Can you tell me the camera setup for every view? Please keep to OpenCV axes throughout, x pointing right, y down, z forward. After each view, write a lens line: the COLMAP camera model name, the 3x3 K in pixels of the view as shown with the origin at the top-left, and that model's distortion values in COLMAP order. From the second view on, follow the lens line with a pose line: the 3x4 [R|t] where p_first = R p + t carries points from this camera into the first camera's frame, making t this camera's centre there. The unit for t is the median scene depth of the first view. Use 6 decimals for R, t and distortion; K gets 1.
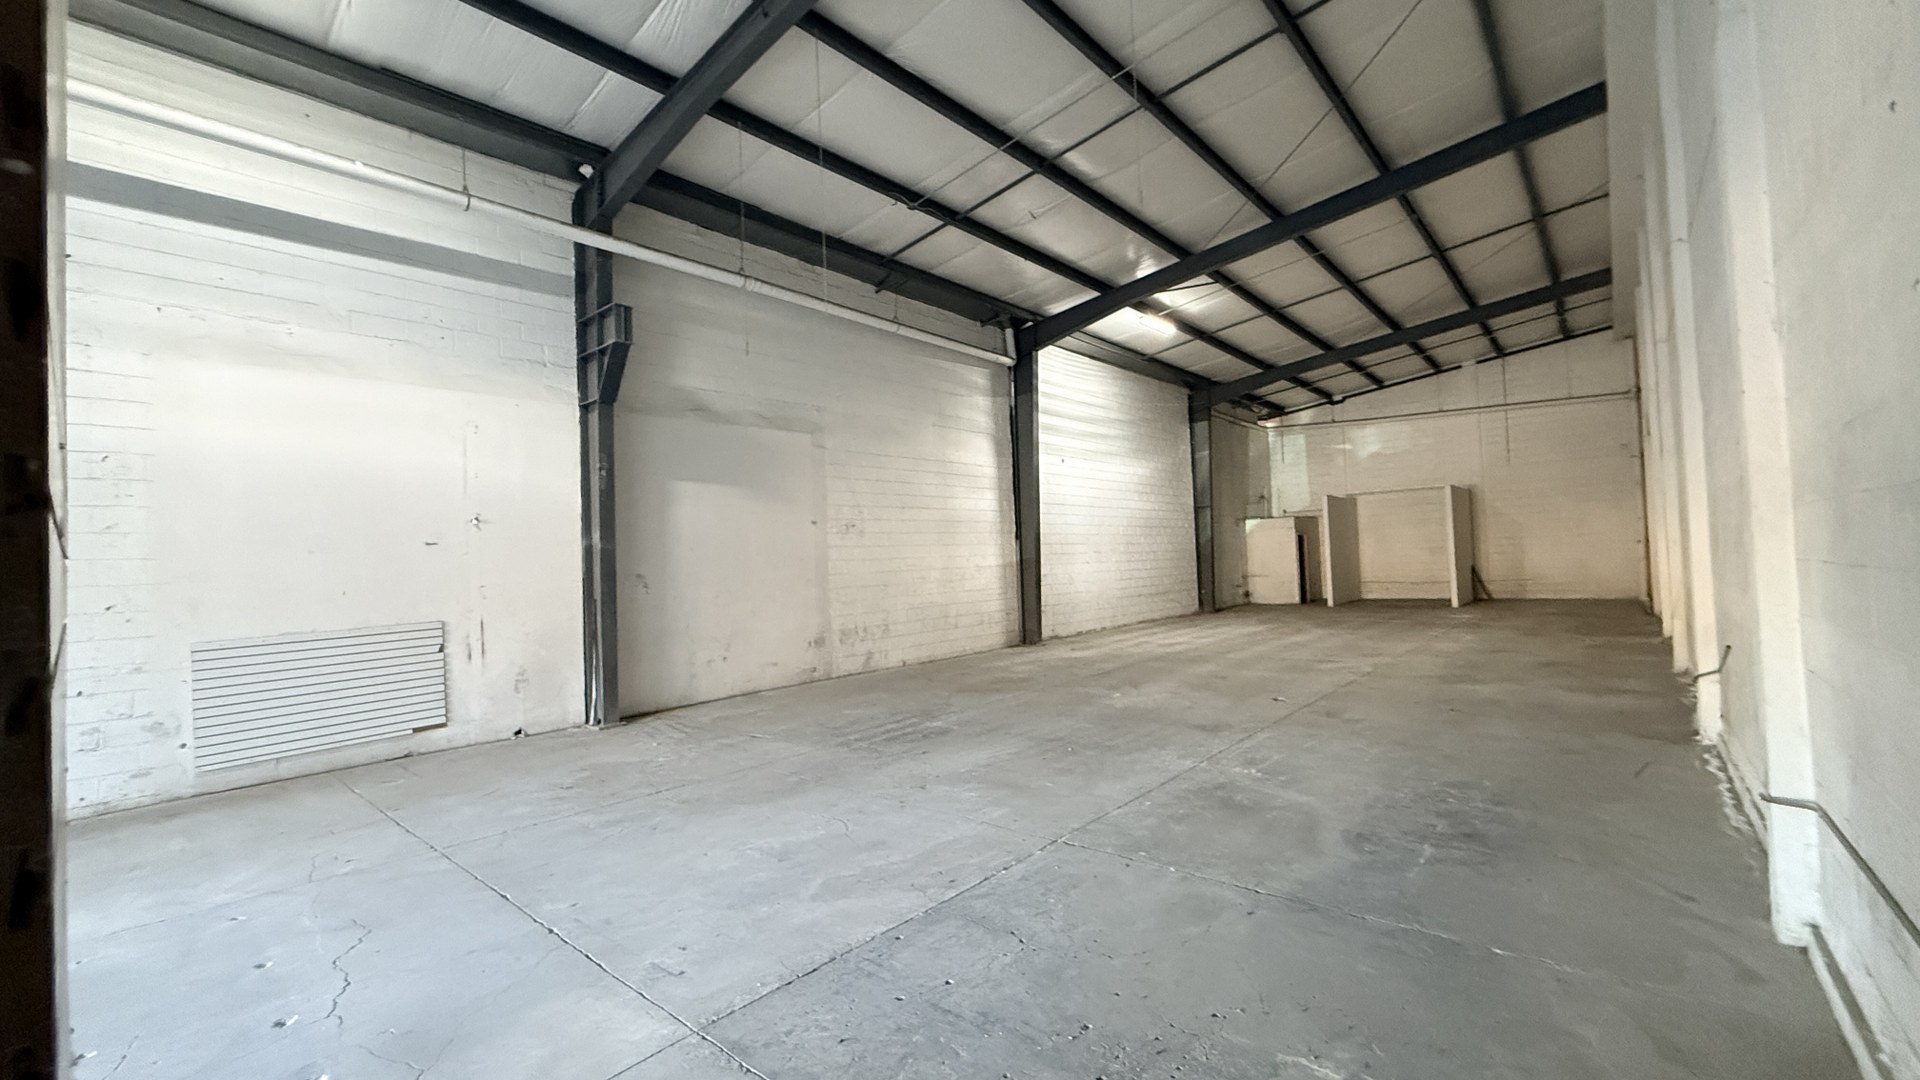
lens RADIAL K [[771.5, 0, 960.0], [0, 771.5, 540.0], [0, 0, 1]] dist [0.001375, 0.000101]
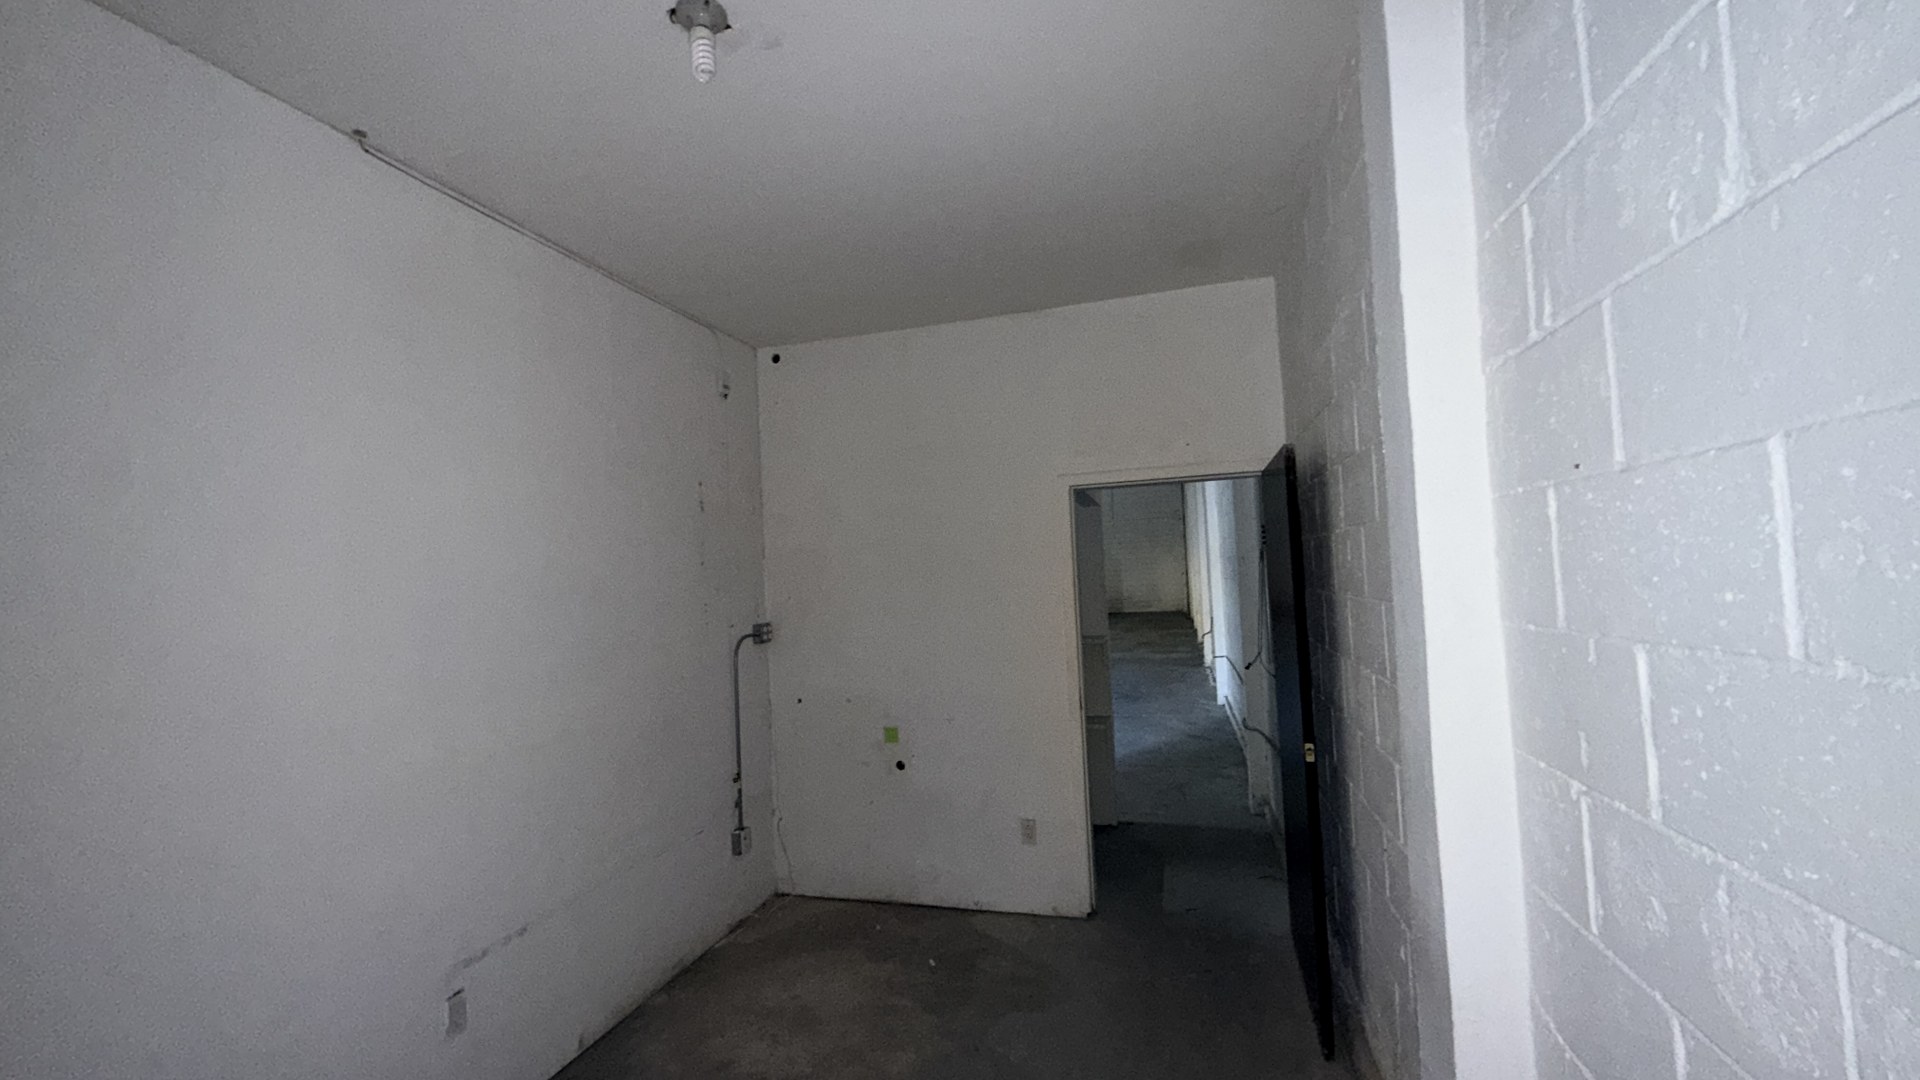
lens RADIAL K [[771.5, 0, 960.0], [0, 771.5, 540.0], [0, 0, 1]] dist [0.001375, 0.000101]
pose [[0.904709, 0.010758, 0.425893, -0.408488], [0.007086, 0.999163, -0.040292, -0.004095], [-0.425970, 0.039470, 0.903876, -0.470966]]
